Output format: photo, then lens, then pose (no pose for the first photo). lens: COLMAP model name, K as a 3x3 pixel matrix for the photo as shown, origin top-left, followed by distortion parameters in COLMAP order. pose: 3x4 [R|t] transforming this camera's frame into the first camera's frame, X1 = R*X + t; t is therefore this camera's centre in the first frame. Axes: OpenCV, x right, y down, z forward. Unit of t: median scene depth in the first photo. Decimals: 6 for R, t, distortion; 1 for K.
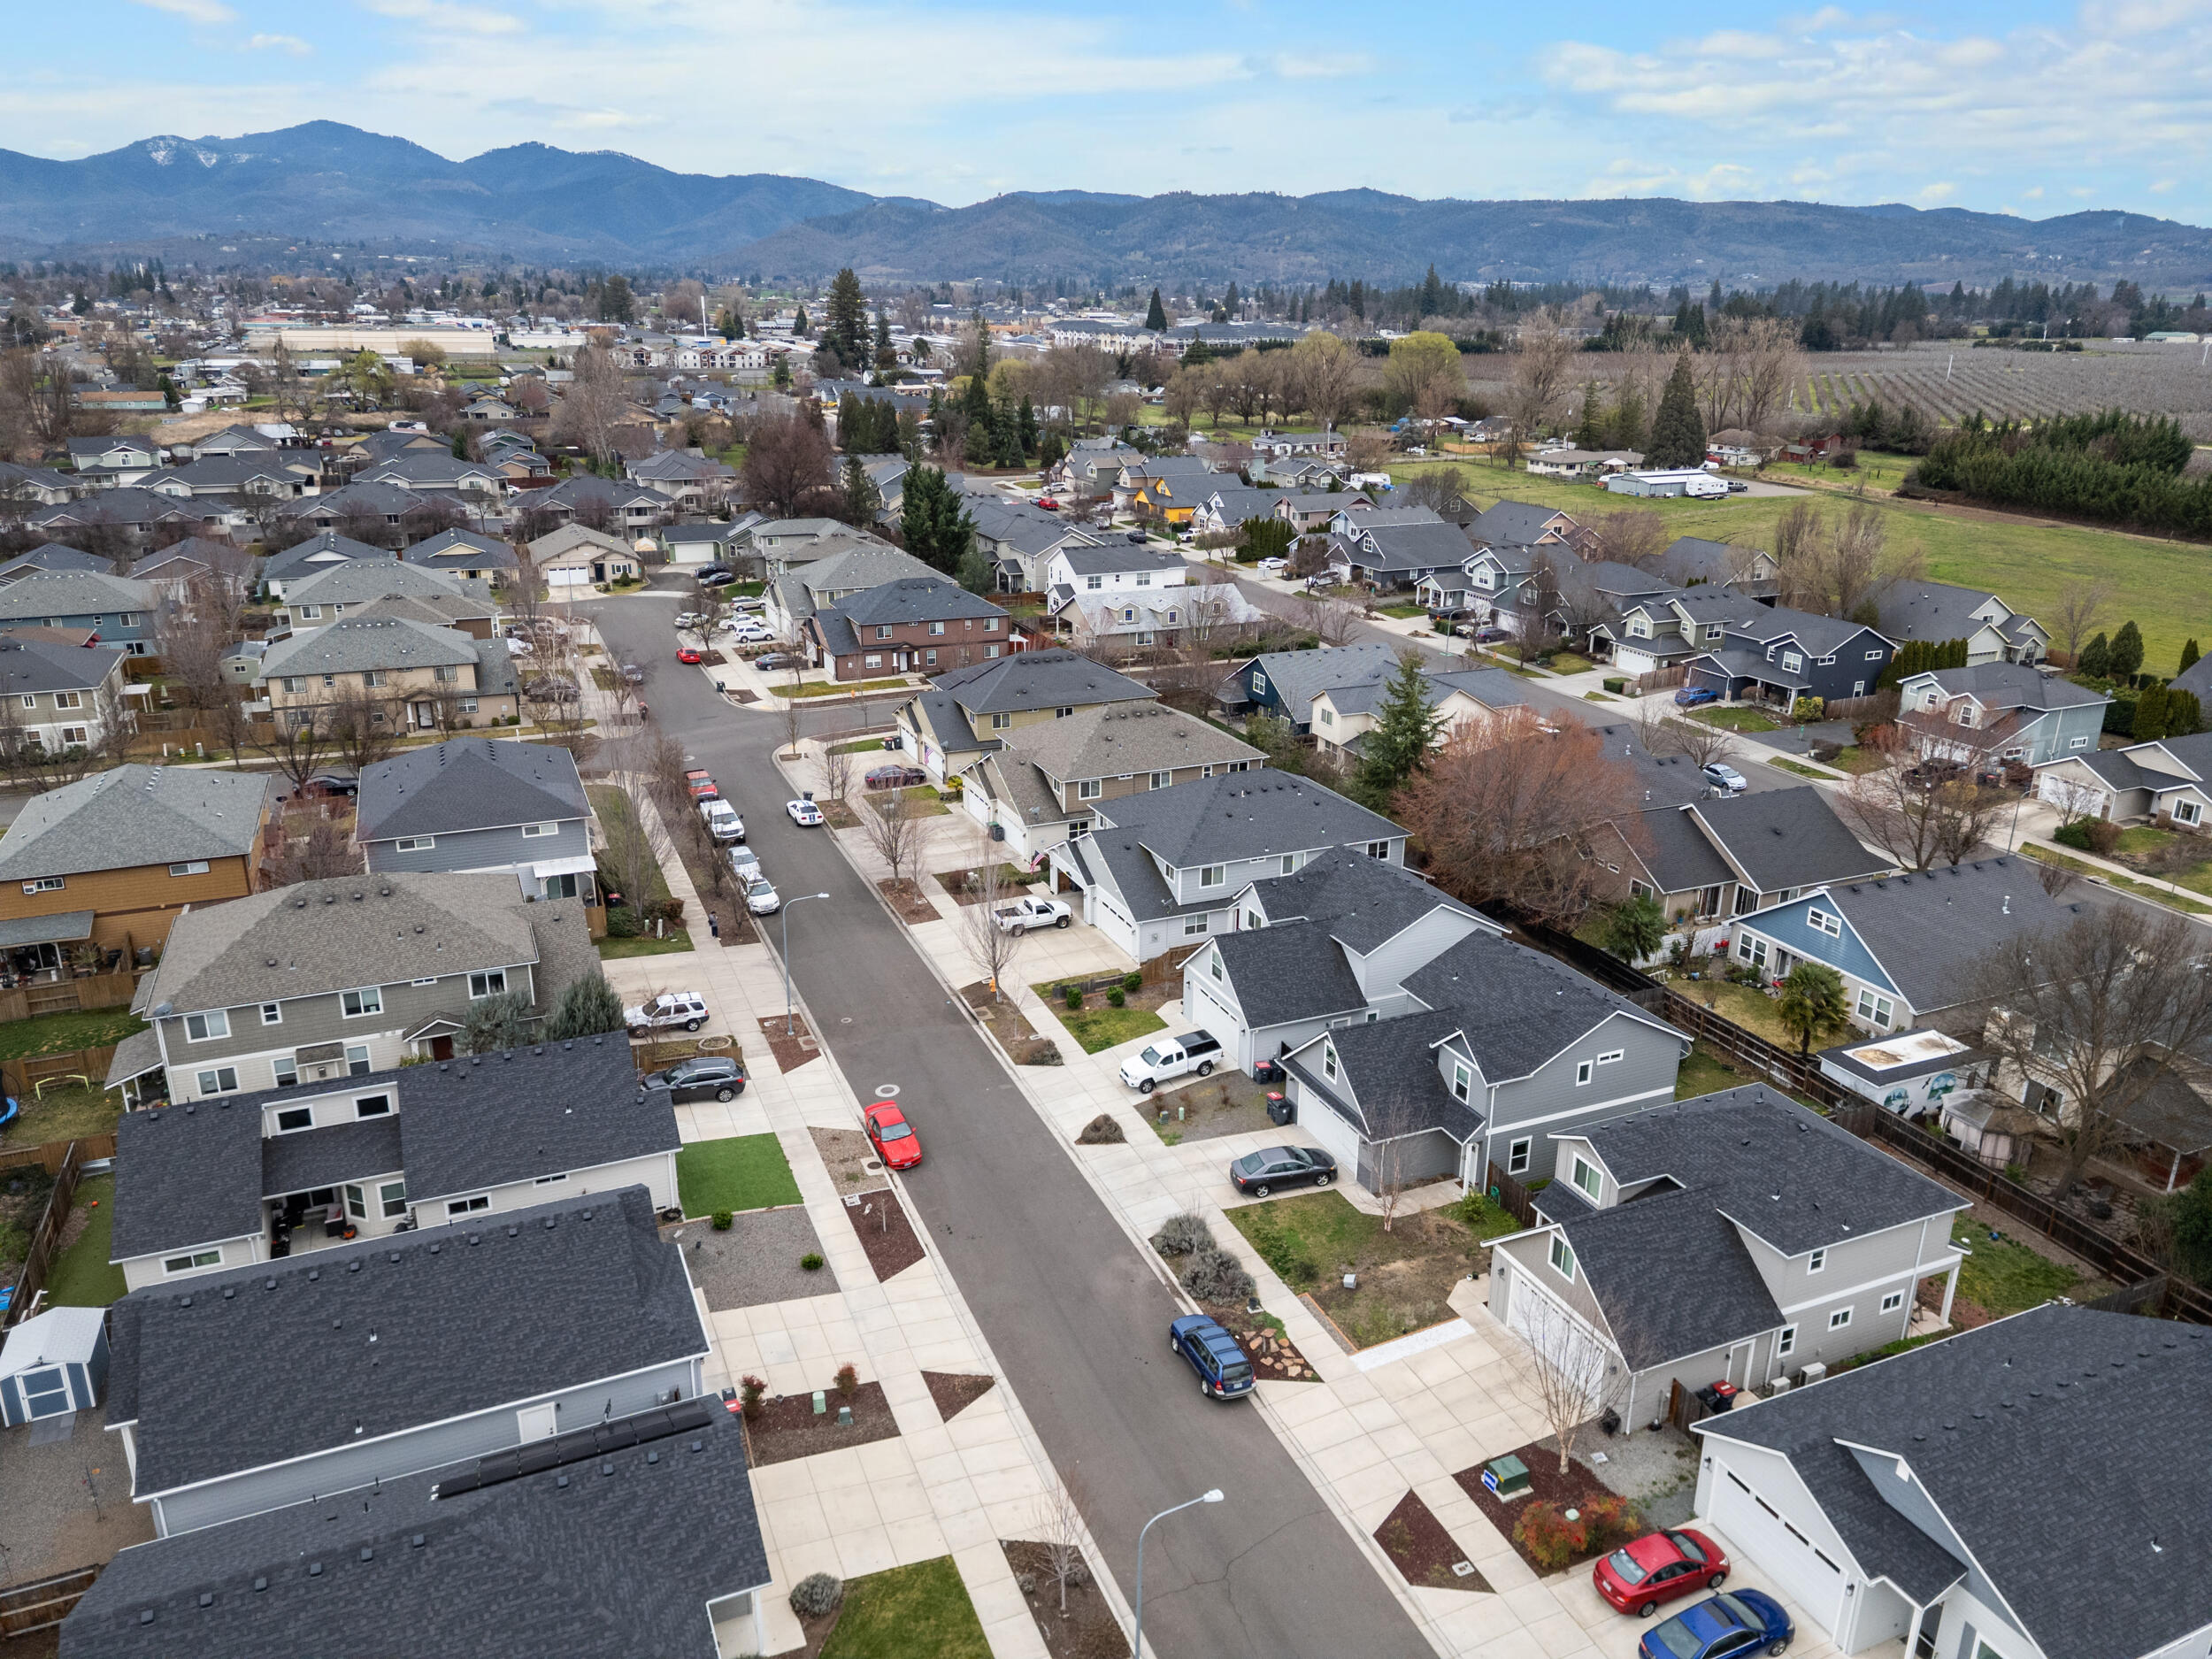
lens RADIAL K [[1546.9, 0, 1100.8], [0, 1546.9, 842.9], [0, 0, 1]] dist [0.065193, -0.055771]
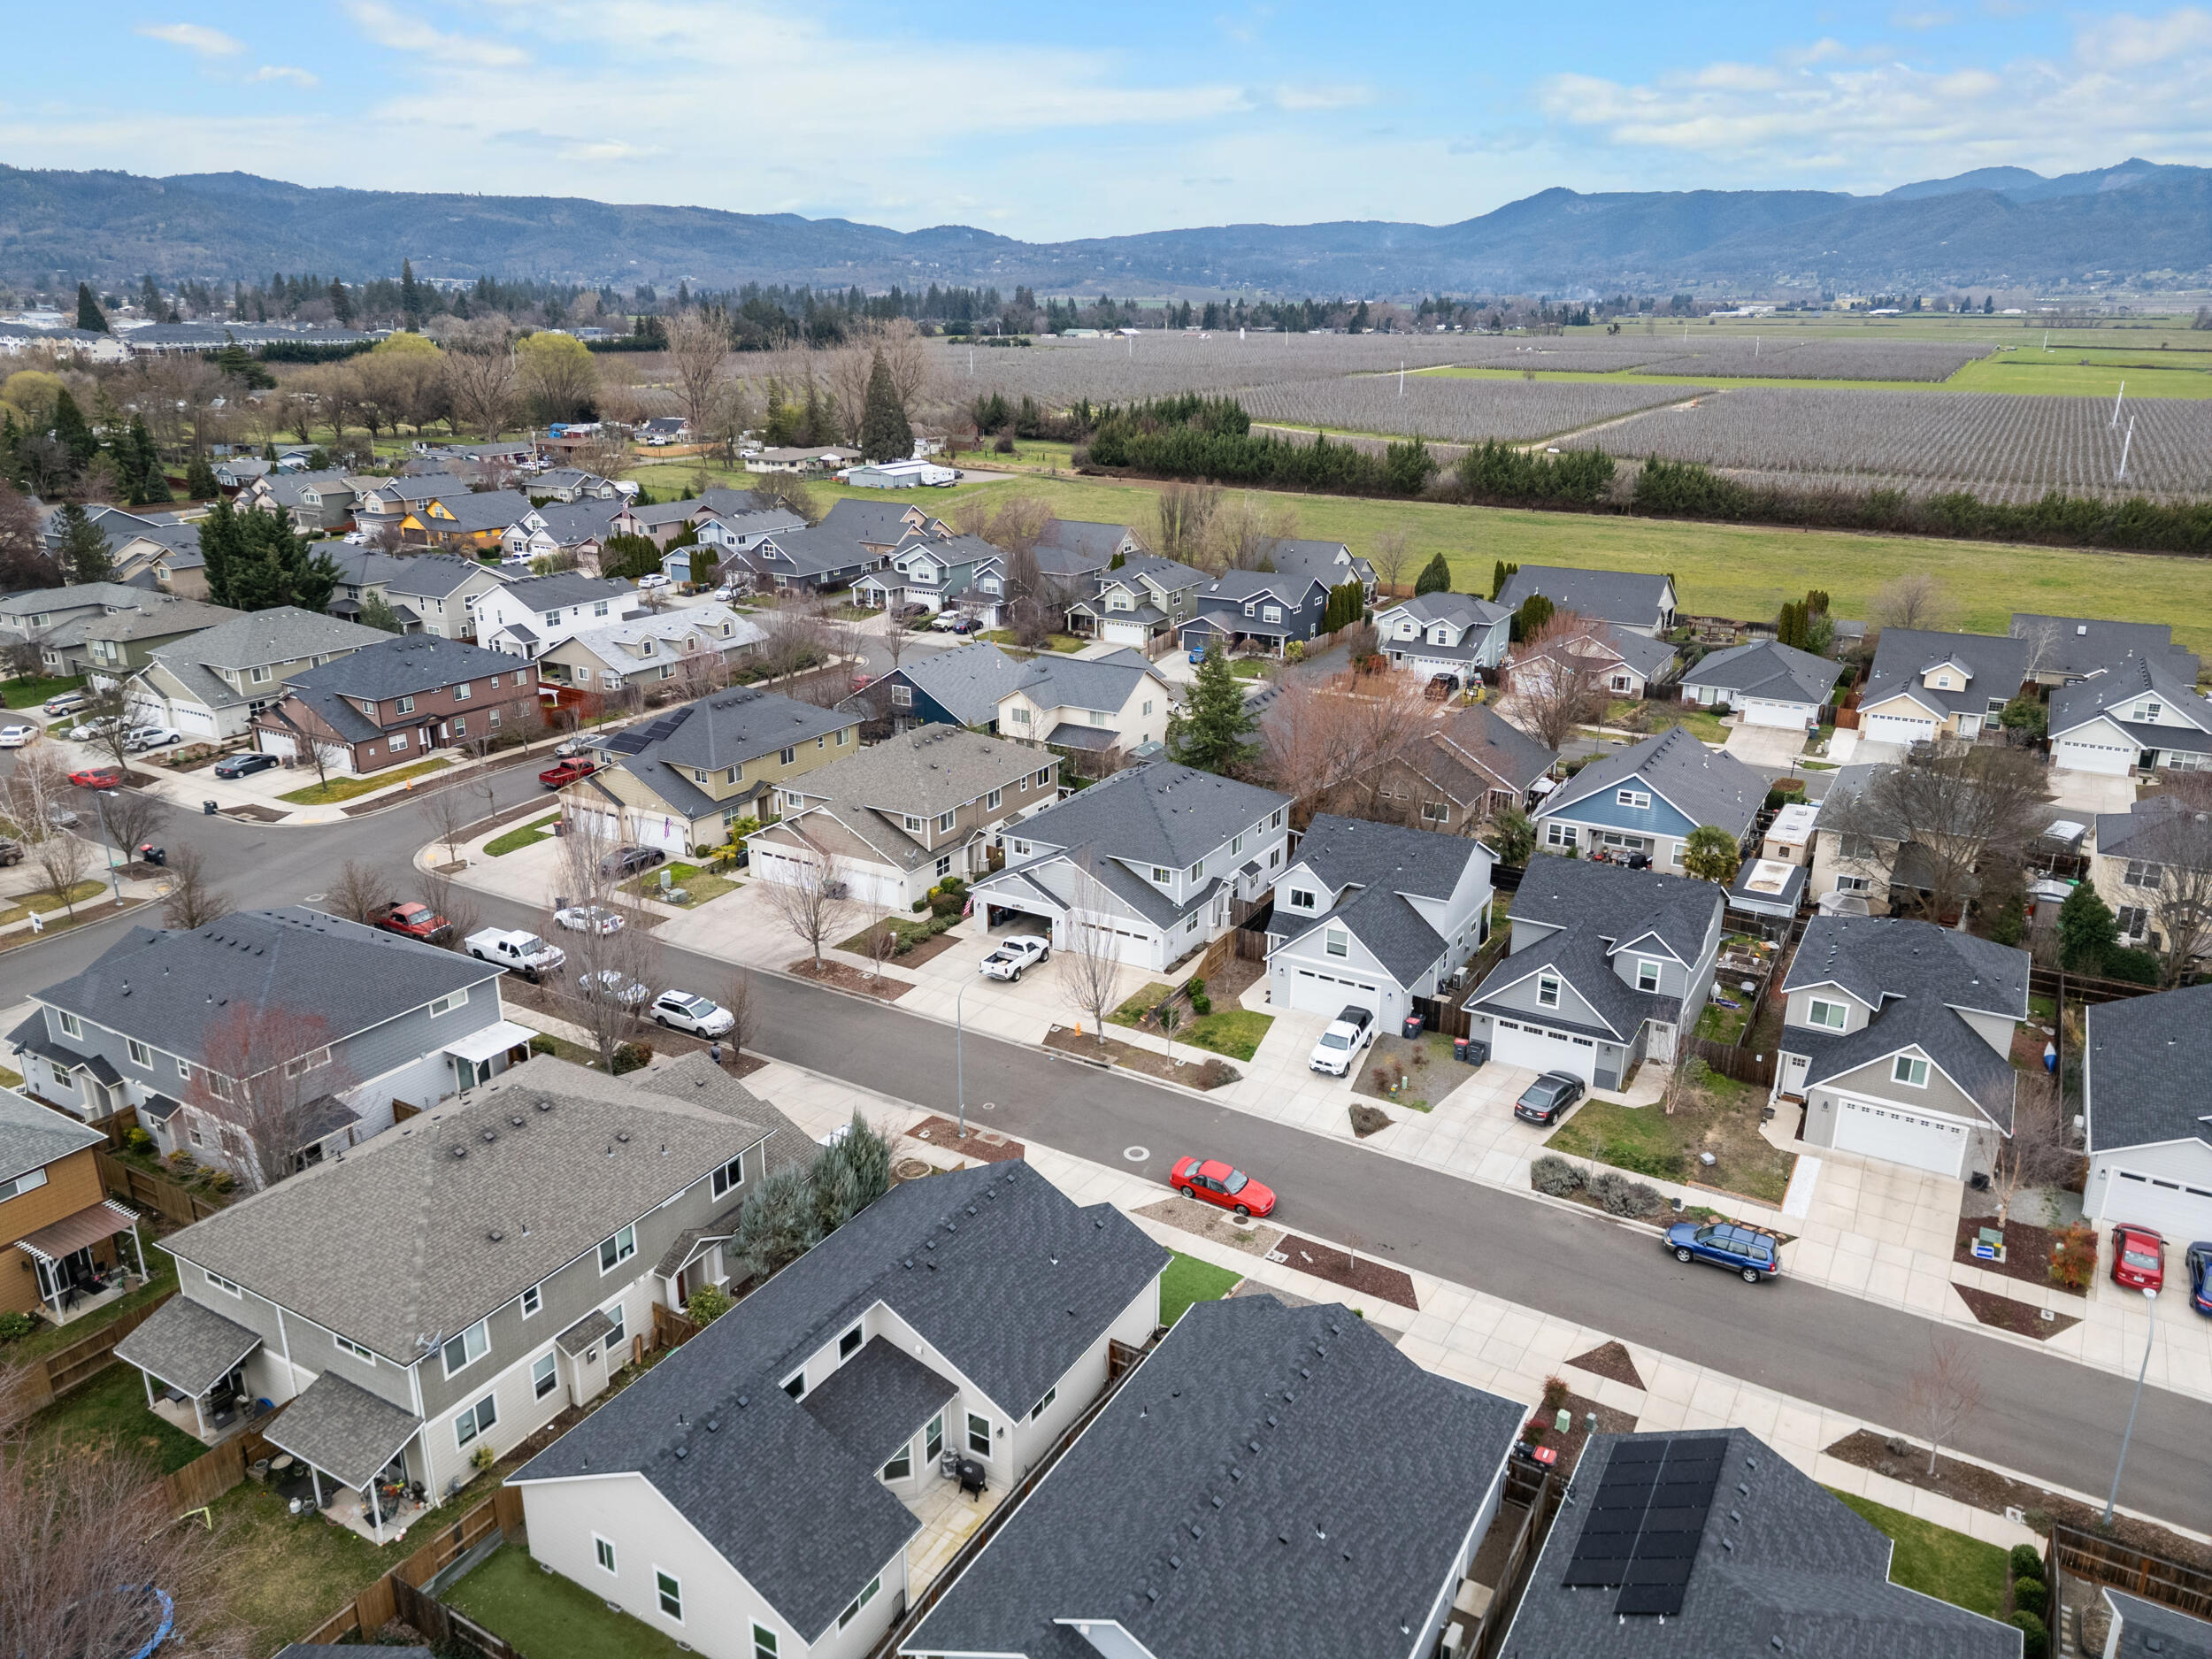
lens RADIAL K [[1546.9, 0, 1122.1], [0, 1546.9, 837.2], [0, 0, 1]] dist [0.065193, -0.055771]
pose [[0.804719, -0.198088, 0.559632, -0.306474], [0.199685, 0.978078, 0.059065, -0.040393], [-0.559064, 0.064220, 0.826634, 0.108962]]
